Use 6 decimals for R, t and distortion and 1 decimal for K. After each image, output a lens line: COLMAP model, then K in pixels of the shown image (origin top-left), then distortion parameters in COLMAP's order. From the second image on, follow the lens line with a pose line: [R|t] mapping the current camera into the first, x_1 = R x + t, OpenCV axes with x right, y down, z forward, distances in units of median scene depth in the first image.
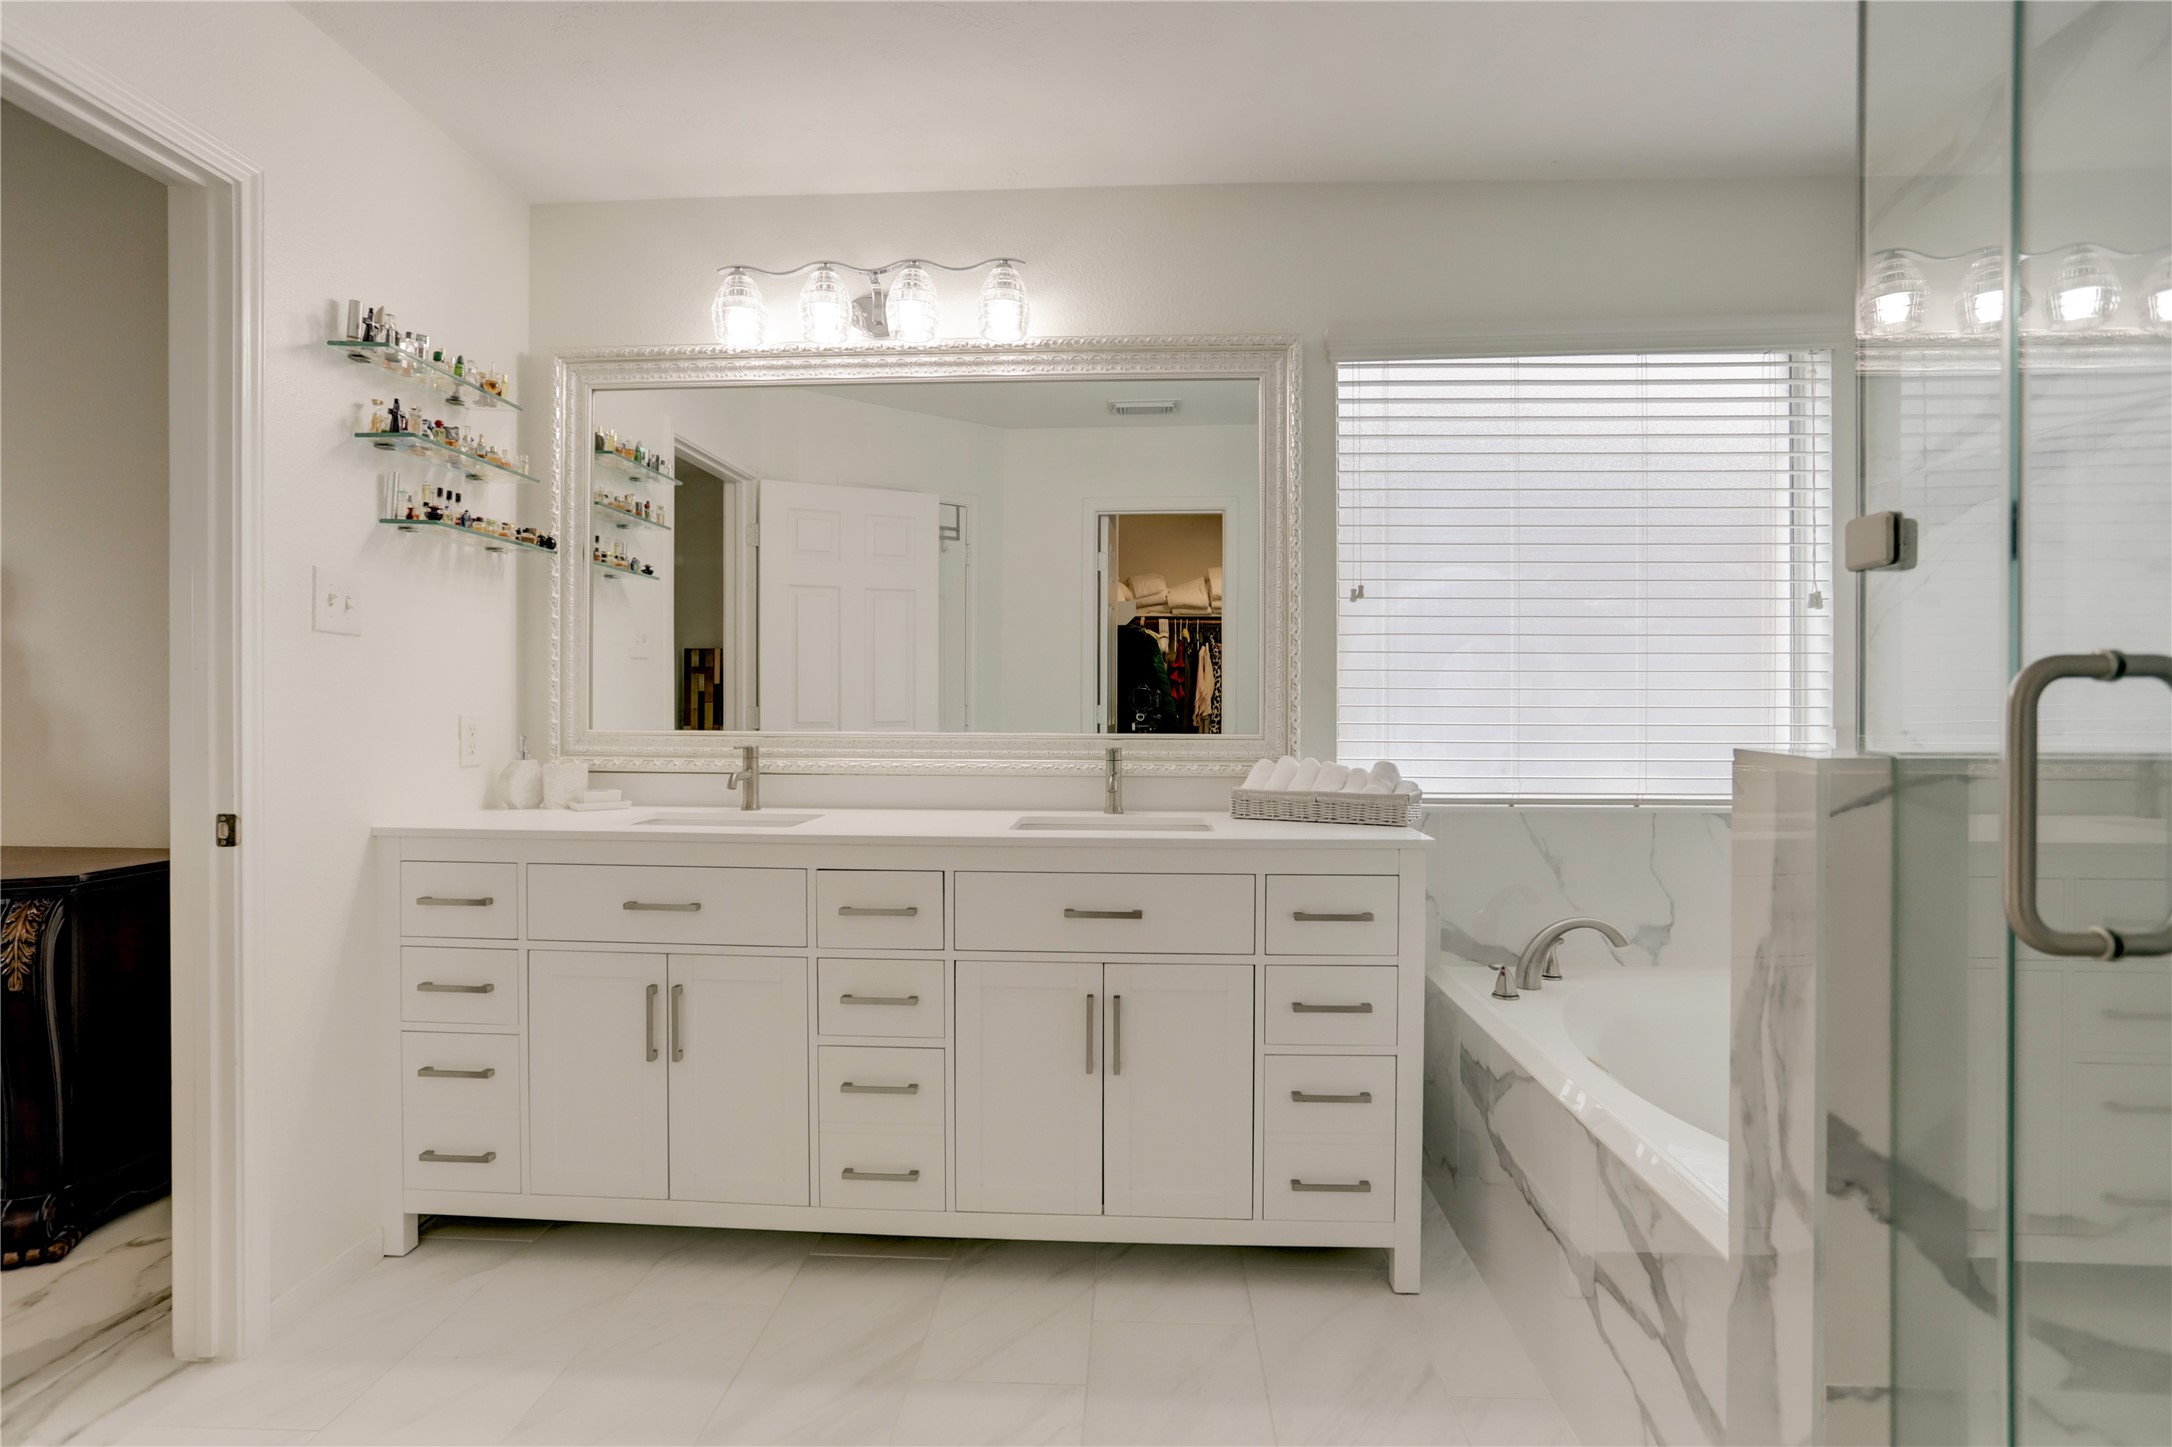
lens RADIAL K [[1058.2, 0, 1079.3], [0, 1058.2, 734.1], [0, 0, 1]] dist [-0.087751, 0.033899]
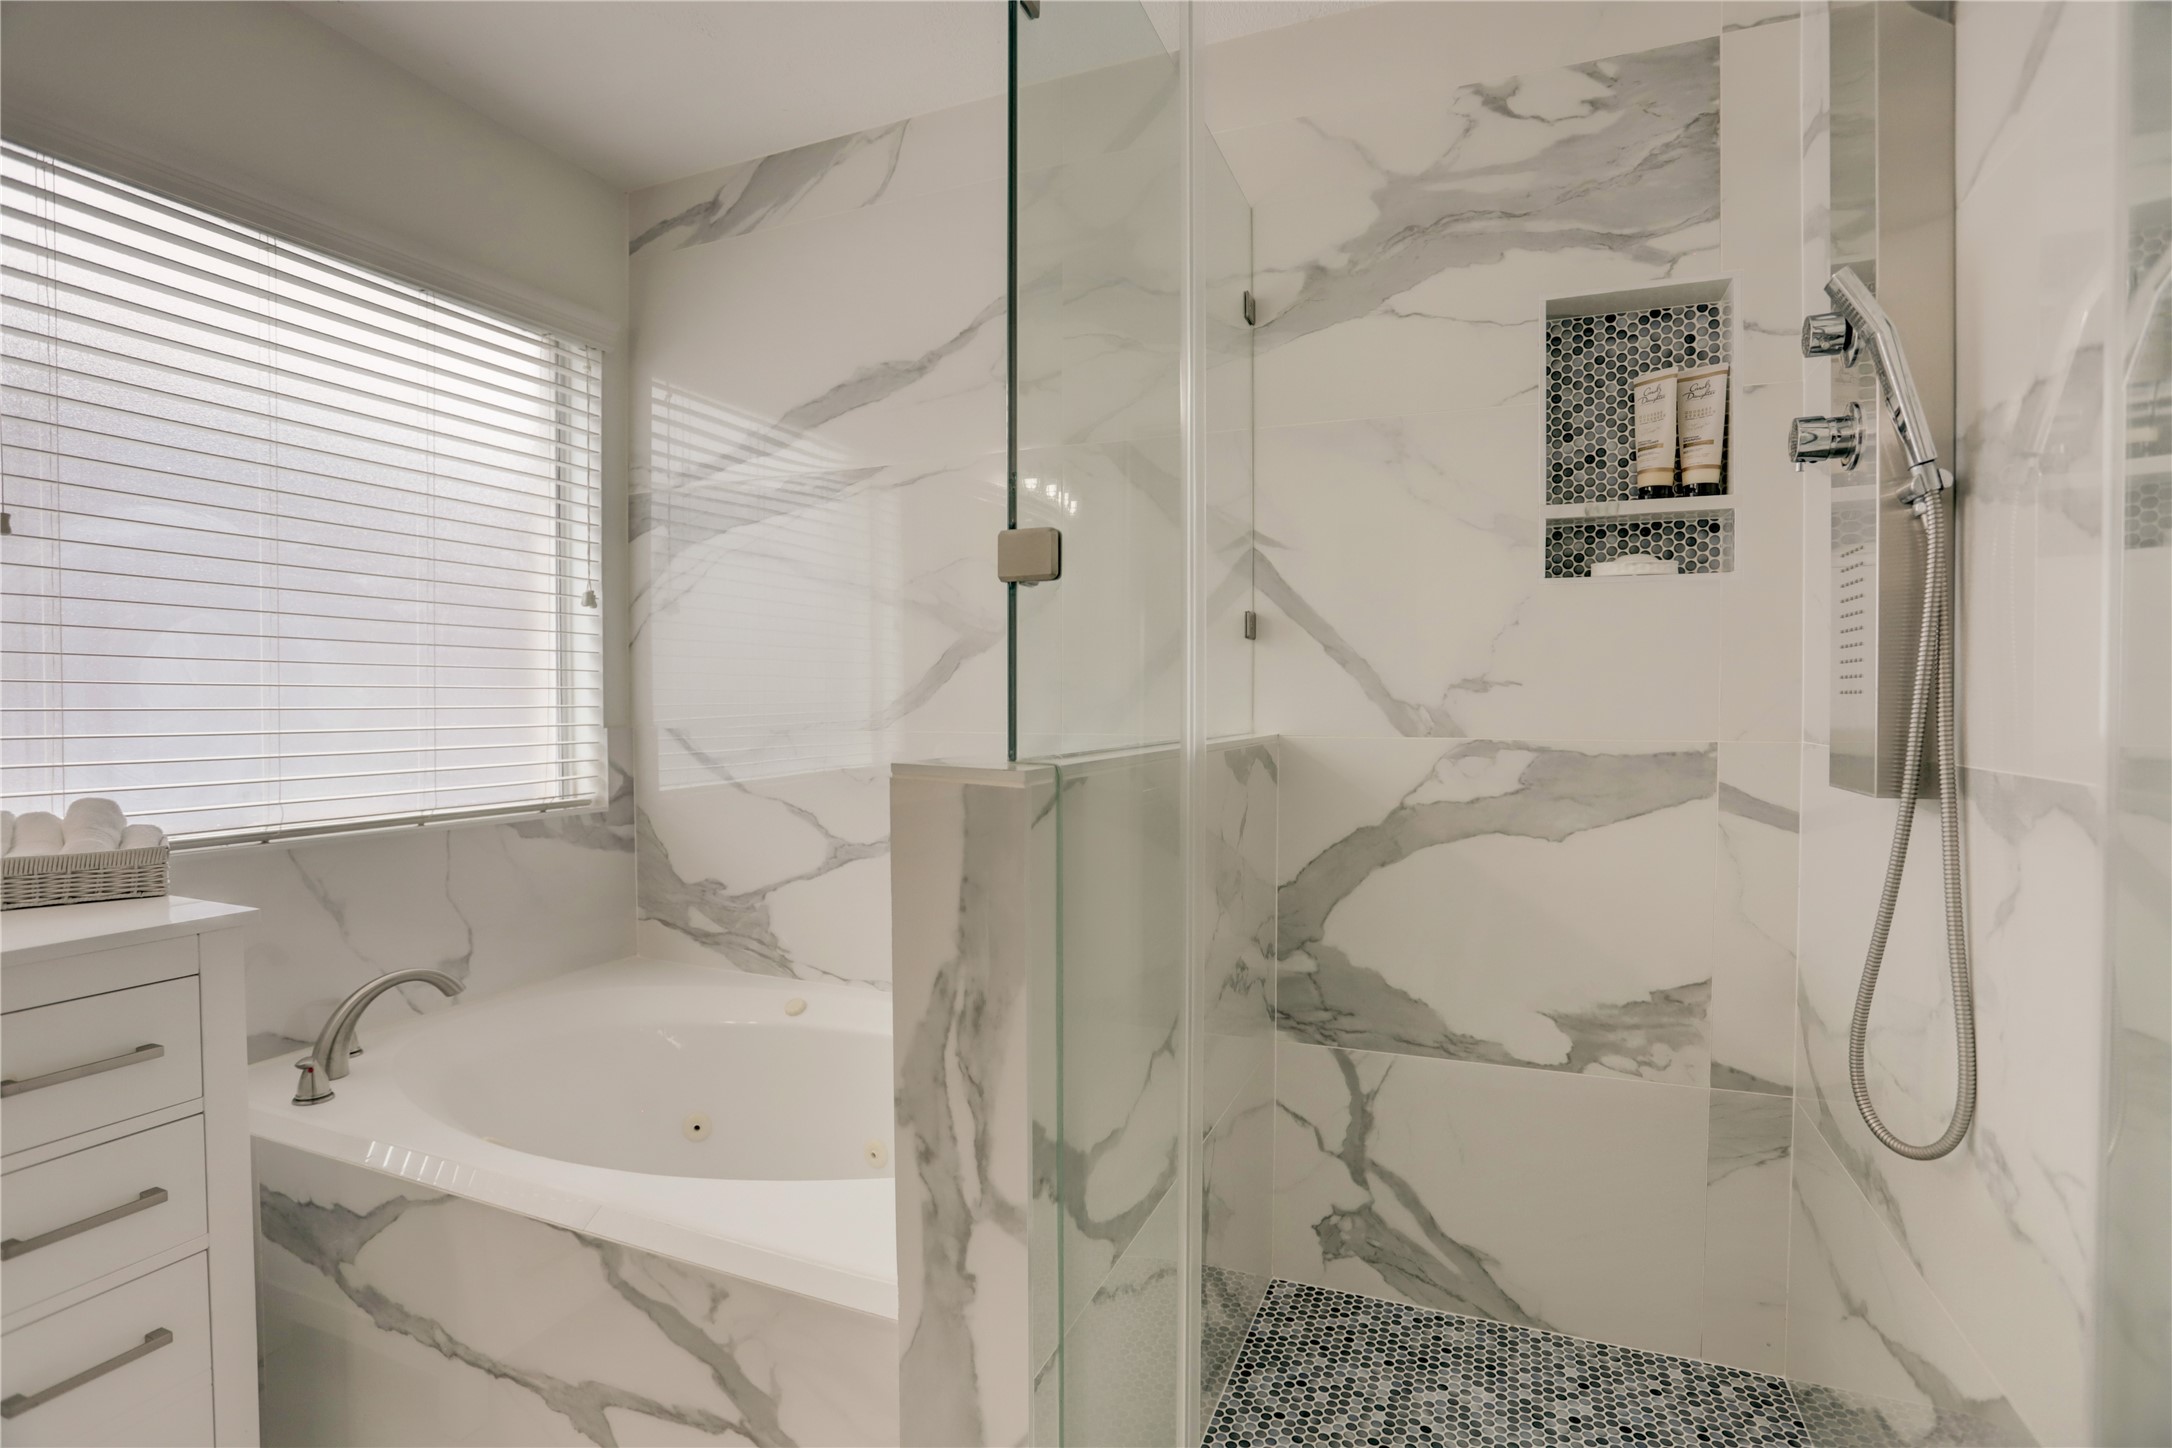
lens RADIAL K [[1058.2, 0, 1079.3], [0, 1058.2, 734.6], [0, 0, 1]] dist [-0.087751, 0.033899]
pose [[0.329167, -0.030046, 0.943793, -0.094324], [0.022563, 0.999459, 0.023949, -0.014904], [-0.944002, 0.013411, 0.329667, 0.264939]]
